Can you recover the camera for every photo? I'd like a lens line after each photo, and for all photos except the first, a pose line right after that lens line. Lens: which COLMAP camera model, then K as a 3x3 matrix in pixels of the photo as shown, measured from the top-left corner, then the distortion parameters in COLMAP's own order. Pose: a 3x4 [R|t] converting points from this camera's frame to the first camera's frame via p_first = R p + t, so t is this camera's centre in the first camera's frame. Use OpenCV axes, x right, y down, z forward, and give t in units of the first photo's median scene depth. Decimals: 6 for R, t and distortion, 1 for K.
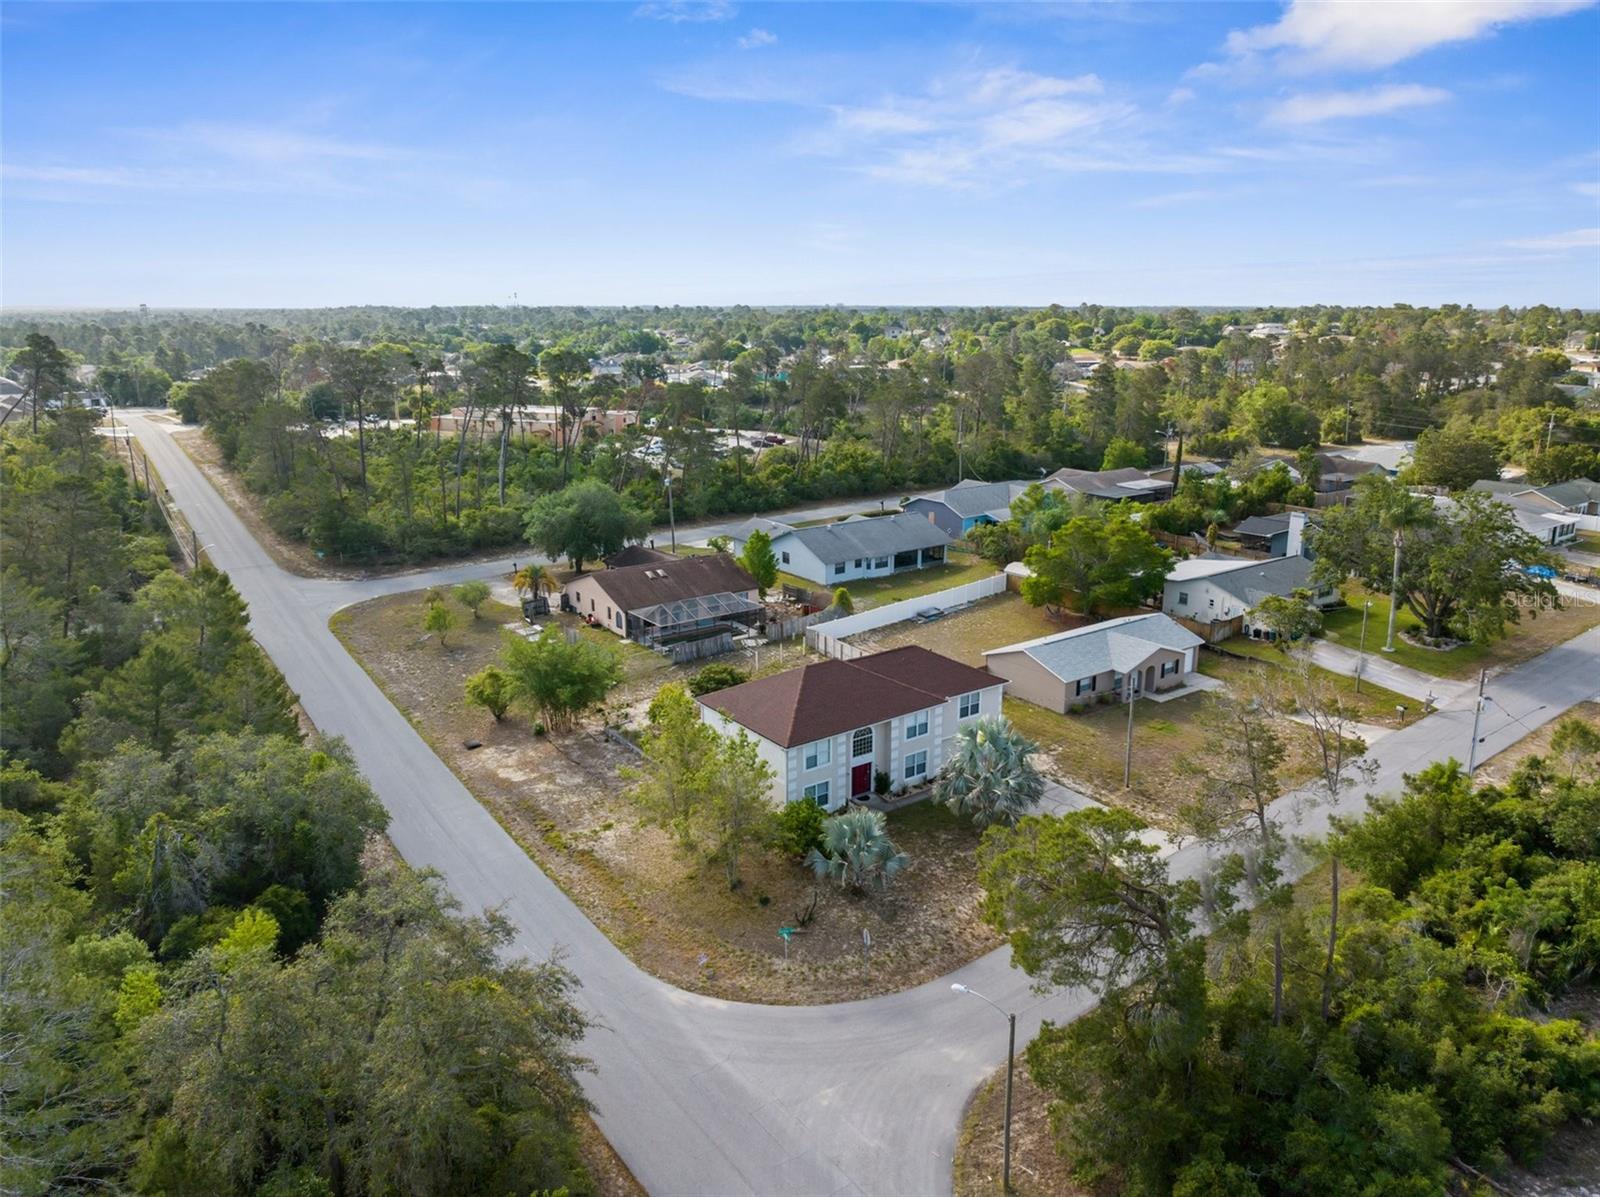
lens RADIAL K [[1103.7, 0, 801.5], [0, 1103.7, 594.9], [0, 0, 1]] dist [-0.043666, -0.001833]
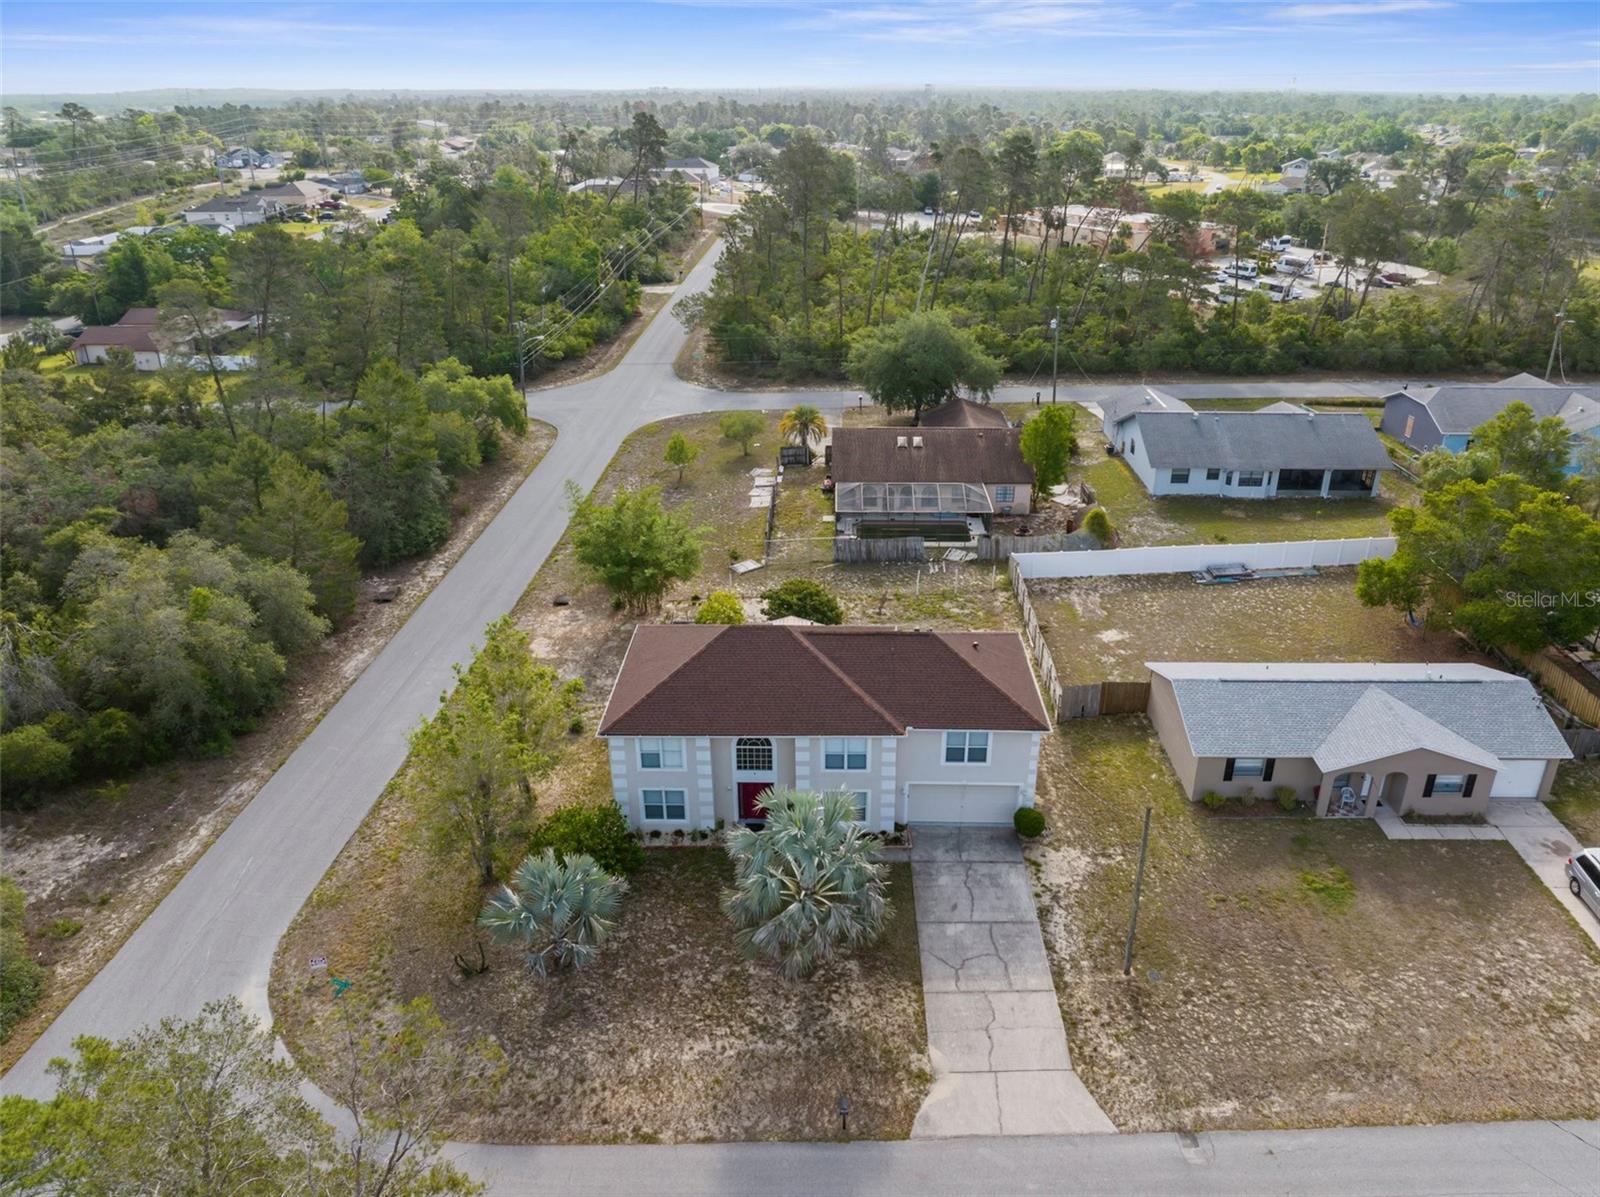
lens RADIAL K [[1103.7, 0, 803.6], [0, 1103.7, 597.8], [0, 0, 1]] dist [-0.043666, -0.001833]
pose [[0.795211, 0.252820, -0.551109, 0.360449], [-0.150874, 0.962840, 0.223999, -0.100462], [0.587261, -0.094978, 0.803805, 0.381736]]
